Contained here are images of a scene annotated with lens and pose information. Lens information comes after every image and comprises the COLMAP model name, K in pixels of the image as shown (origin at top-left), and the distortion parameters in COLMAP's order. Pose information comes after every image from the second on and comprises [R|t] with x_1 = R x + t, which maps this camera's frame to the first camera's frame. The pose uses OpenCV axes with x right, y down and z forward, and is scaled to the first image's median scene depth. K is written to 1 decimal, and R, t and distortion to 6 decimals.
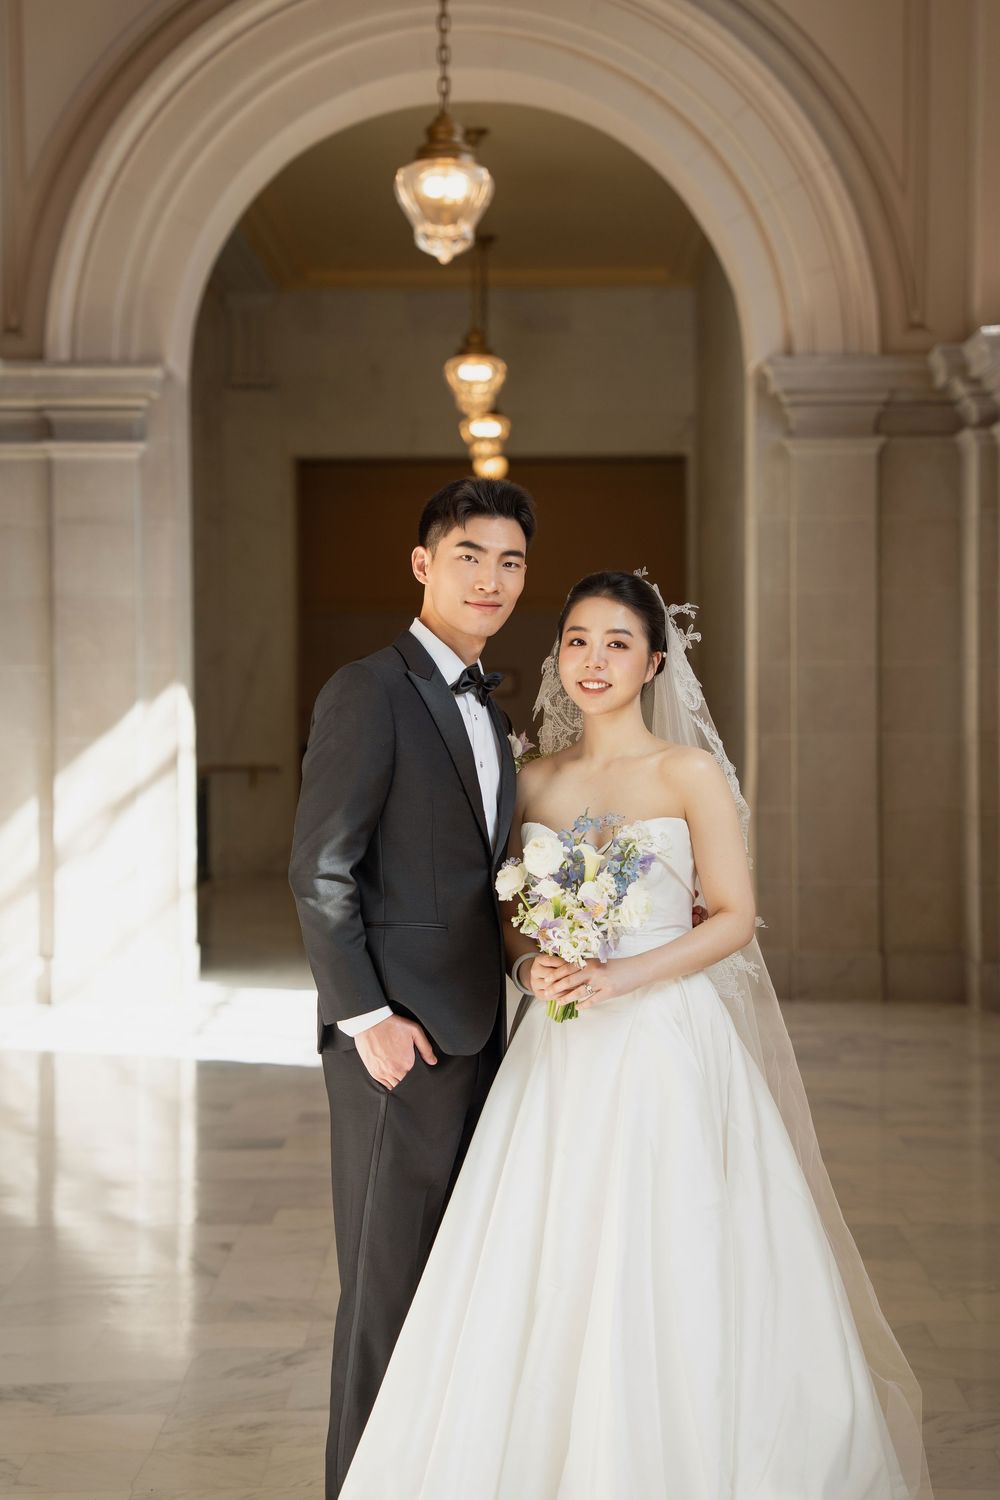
lens RADIAL K [[2856.6, 0, 575.2], [0, 2856.6, 745.8], [0, 0, 1]] dist [0.290613, 0.000000]
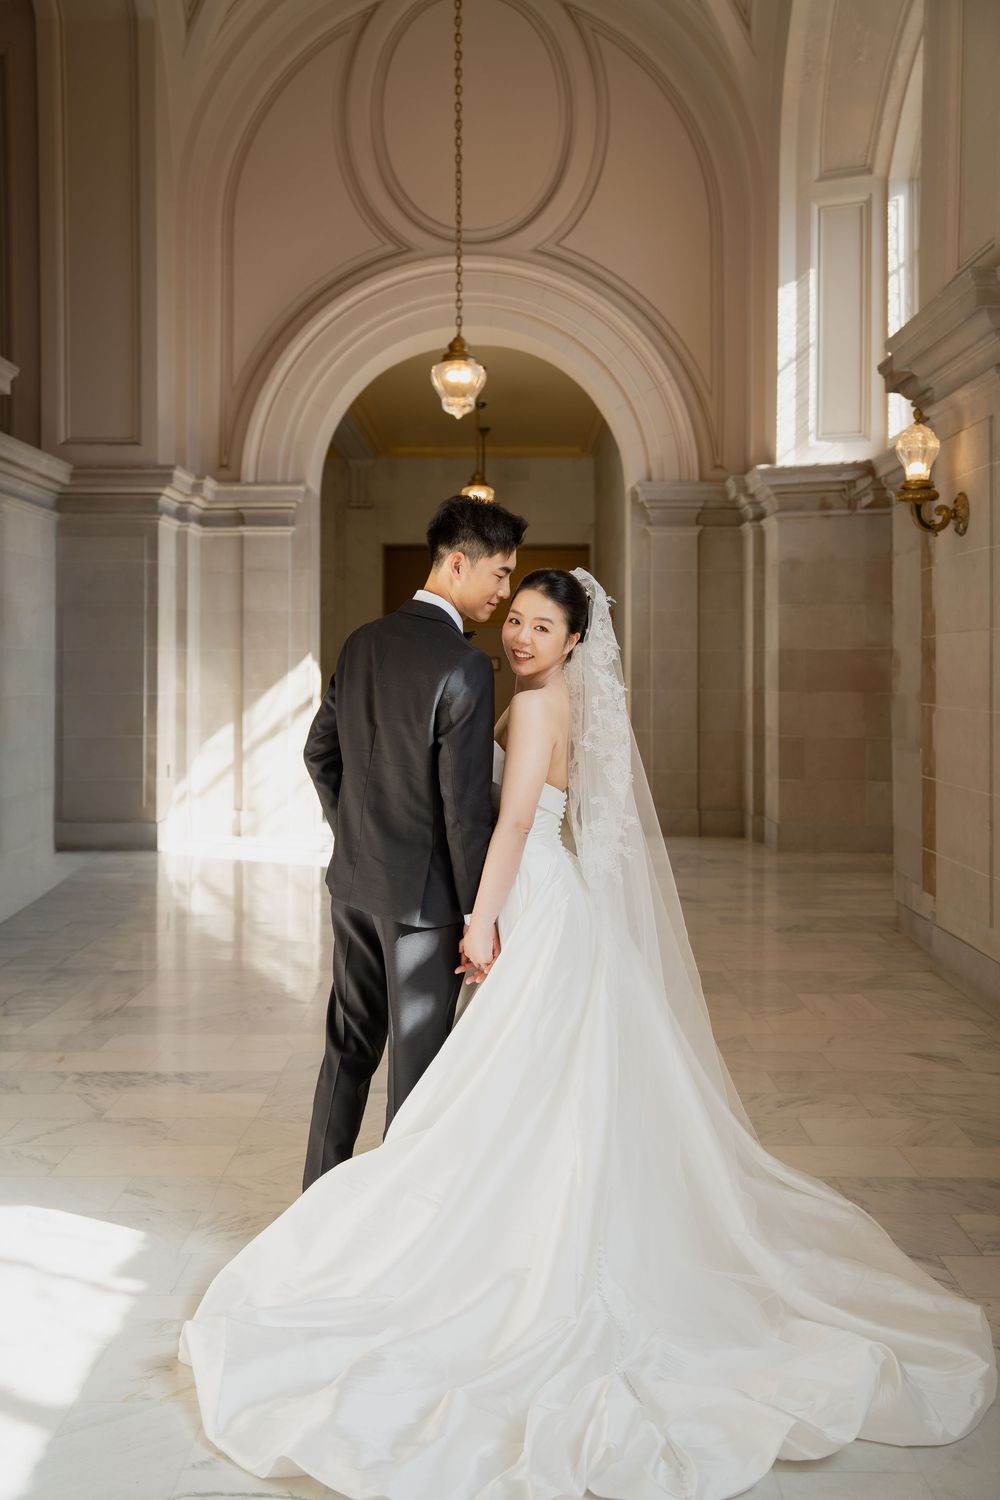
lens RADIAL K [[1278.0, 0, 537.0], [0, 1278.0, 687.2], [0, 0, 1]] dist [0.024173, 0.002389]
pose [[0.999974, 0.005847, 0.004281, 0.000628], [-0.005782, 0.999868, -0.015204, 0.007373], [-0.004370, 0.015179, 0.999875, 0.194516]]
